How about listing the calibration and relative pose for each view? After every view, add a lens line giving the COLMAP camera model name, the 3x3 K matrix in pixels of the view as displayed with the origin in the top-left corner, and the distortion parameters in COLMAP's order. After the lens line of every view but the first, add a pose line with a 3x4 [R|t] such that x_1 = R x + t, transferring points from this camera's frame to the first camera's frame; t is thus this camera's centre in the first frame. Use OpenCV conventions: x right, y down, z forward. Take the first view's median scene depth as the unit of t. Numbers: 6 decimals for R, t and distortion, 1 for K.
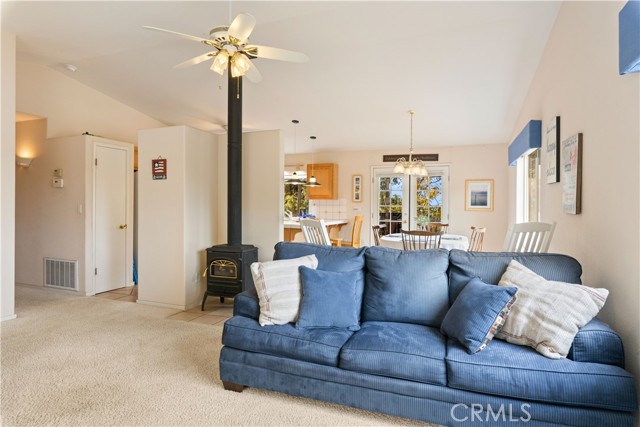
lens RADIAL K [[357.9, 0, 324.9], [0, 357.9, 207.6], [0, 0, 1]] dist [0.008525, -0.000062]
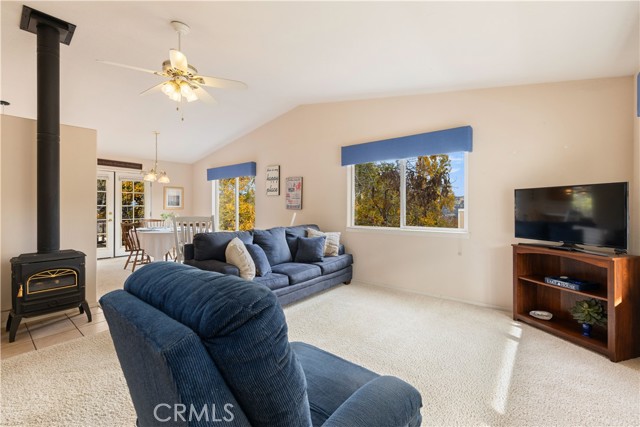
lens RADIAL K [[278.4, 0, 322.7], [0, 278.4, 210.6], [0, 0, 1]] dist [0.003832, 0.000349]
pose [[0.306090, -0.019524, 0.951802, -0.434416], [0.006710, 0.999809, 0.018351, -0.001603], [-0.951979, 0.000770, 0.306163, 0.107116]]
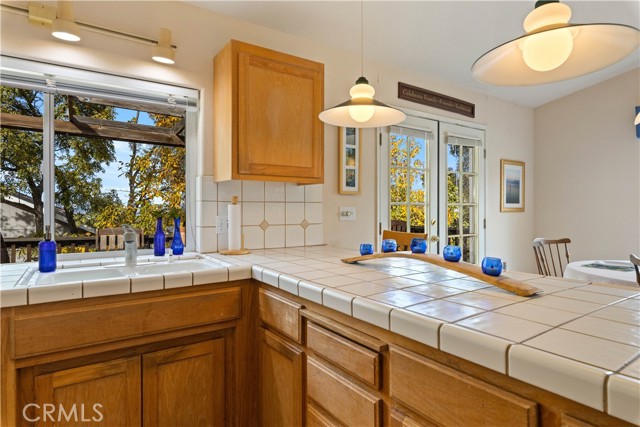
lens RADIAL K [[357.9, 0, 319.2], [0, 357.9, 212.8], [0, 0, 1]] dist [0.008525, -0.000062]
pose [[0.565598, -0.019500, 0.824450, -0.255939], [0.009979, 0.999809, 0.016802, -0.003183], [-0.824621, -0.001276, 0.565685, 0.925143]]
